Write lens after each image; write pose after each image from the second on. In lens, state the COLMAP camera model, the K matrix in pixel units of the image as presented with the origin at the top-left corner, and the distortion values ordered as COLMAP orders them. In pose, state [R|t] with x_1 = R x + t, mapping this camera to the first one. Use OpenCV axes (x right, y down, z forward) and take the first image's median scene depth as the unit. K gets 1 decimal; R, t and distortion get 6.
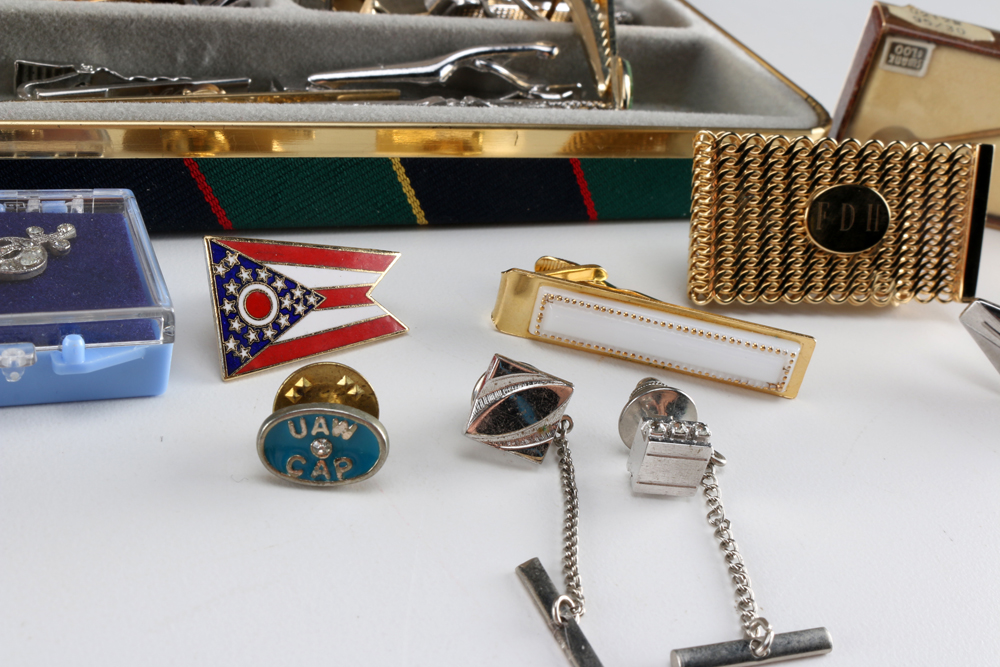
lens RADIAL K [[1349.8, 0, 501.0], [0, 1349.8, 333.4], [0, 0, 1]] dist [-0.124399, 0.000000]
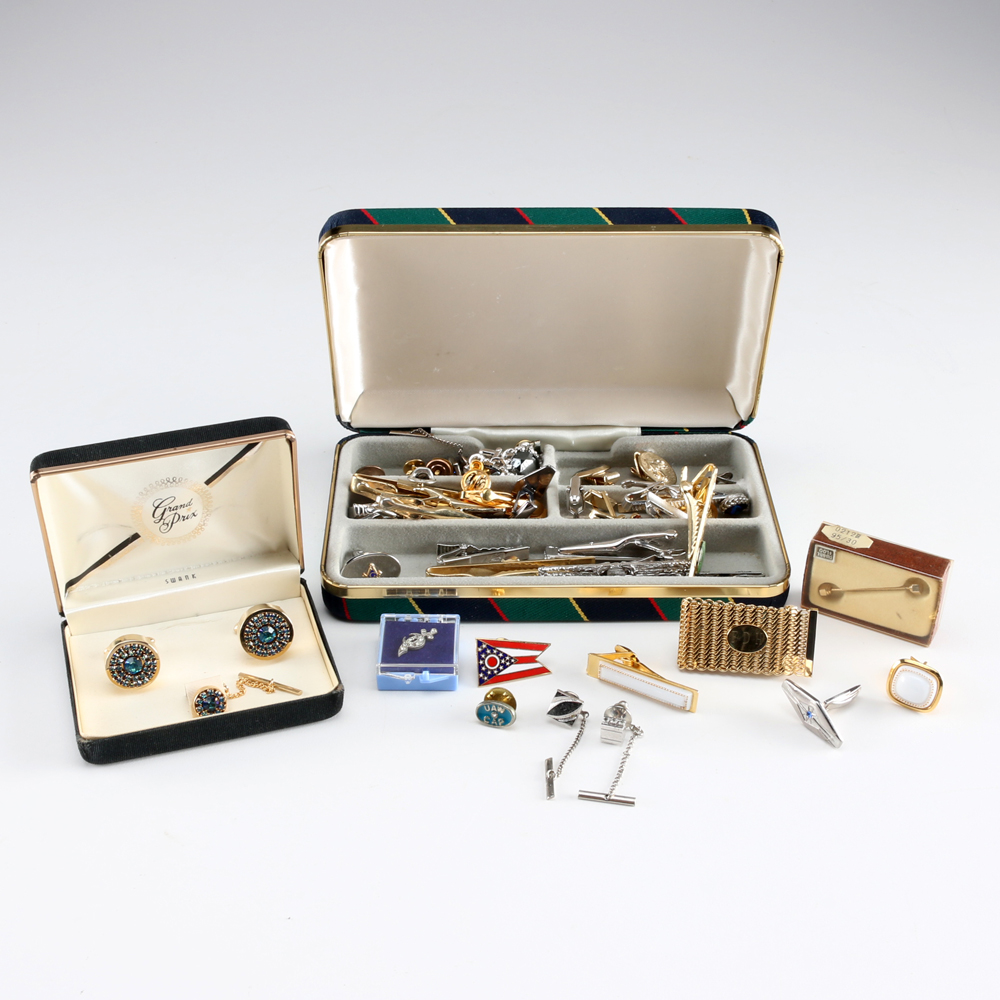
lens RADIAL K [[1353.5, 0, 499.4], [0, 1353.5, 499.6], [0, 0, 1]] dist [0.025712, 0.000000]
pose [[0.911120, 0.049138, -0.409200, 1.030980], [-0.061258, 0.997985, -0.016556, -0.328315], [0.407562, 0.040152, 0.912294, -1.714978]]
